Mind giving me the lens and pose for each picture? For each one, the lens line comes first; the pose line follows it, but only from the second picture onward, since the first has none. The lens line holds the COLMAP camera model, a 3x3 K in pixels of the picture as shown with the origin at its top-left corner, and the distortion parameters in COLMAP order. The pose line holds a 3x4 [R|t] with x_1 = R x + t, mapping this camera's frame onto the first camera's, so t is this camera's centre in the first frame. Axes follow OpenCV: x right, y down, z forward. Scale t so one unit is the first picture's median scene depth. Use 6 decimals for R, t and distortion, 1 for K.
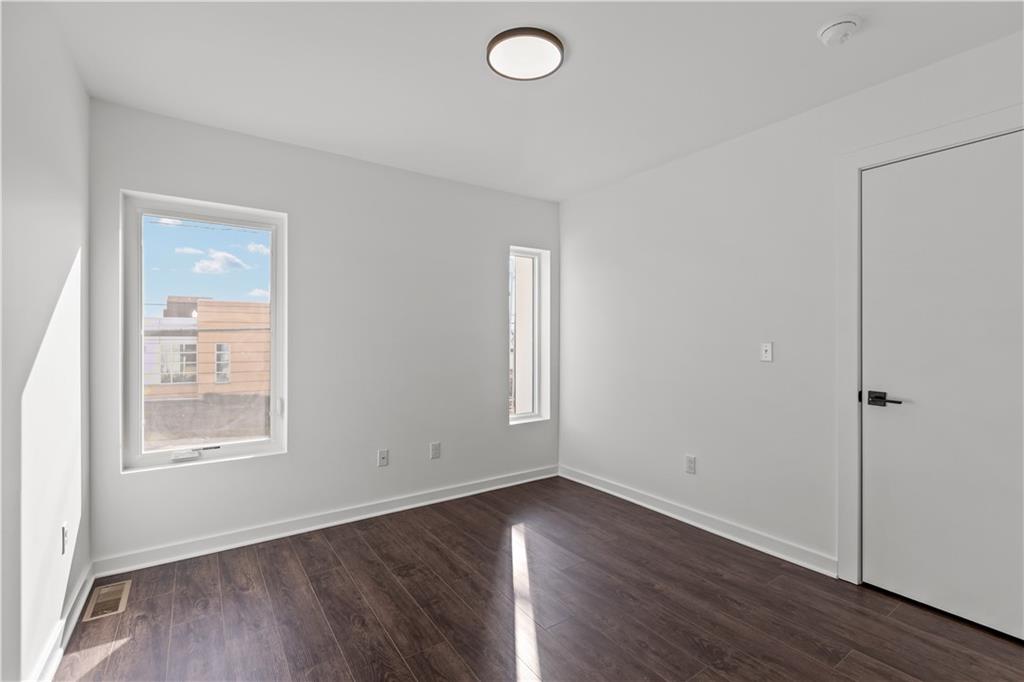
lens RADIAL K [[459.5, 0, 508.0], [0, 459.5, 343.3], [0, 0, 1]] dist [-0.009367, 0.000573]
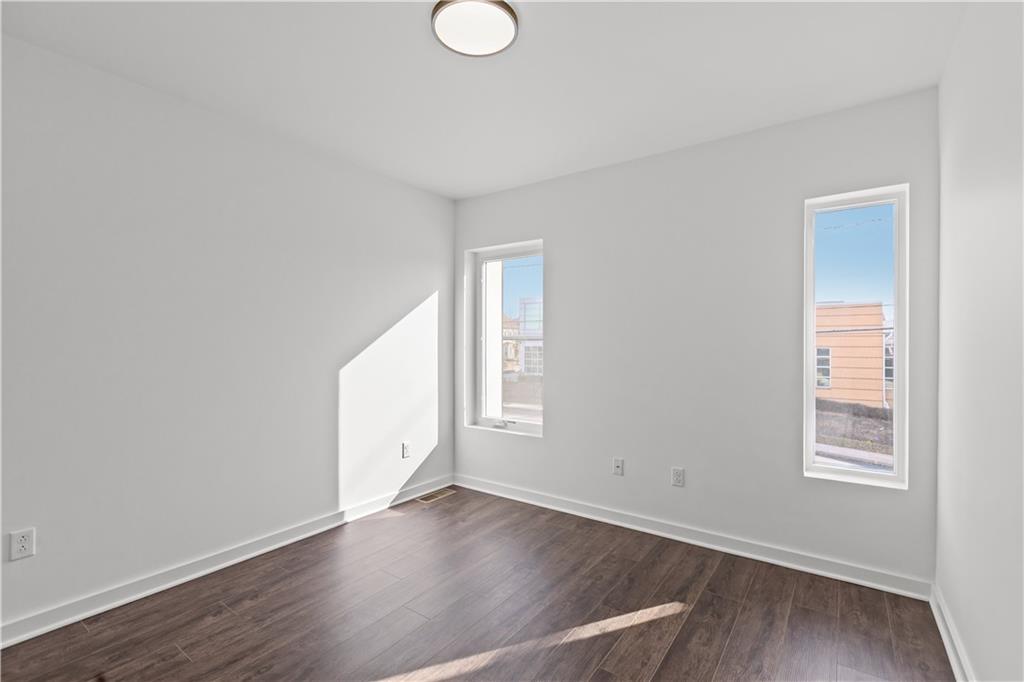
lens RADIAL K [[459.5, 0, 506.0], [0, 459.5, 337.1], [0, 0, 1]] dist [-0.009367, 0.000573]
pose [[0.325907, 0.000604, -0.945402, 0.649501], [-0.000442, 1.000000, 0.000486, -0.027642], [0.945402, 0.000260, 0.325907, 0.526869]]
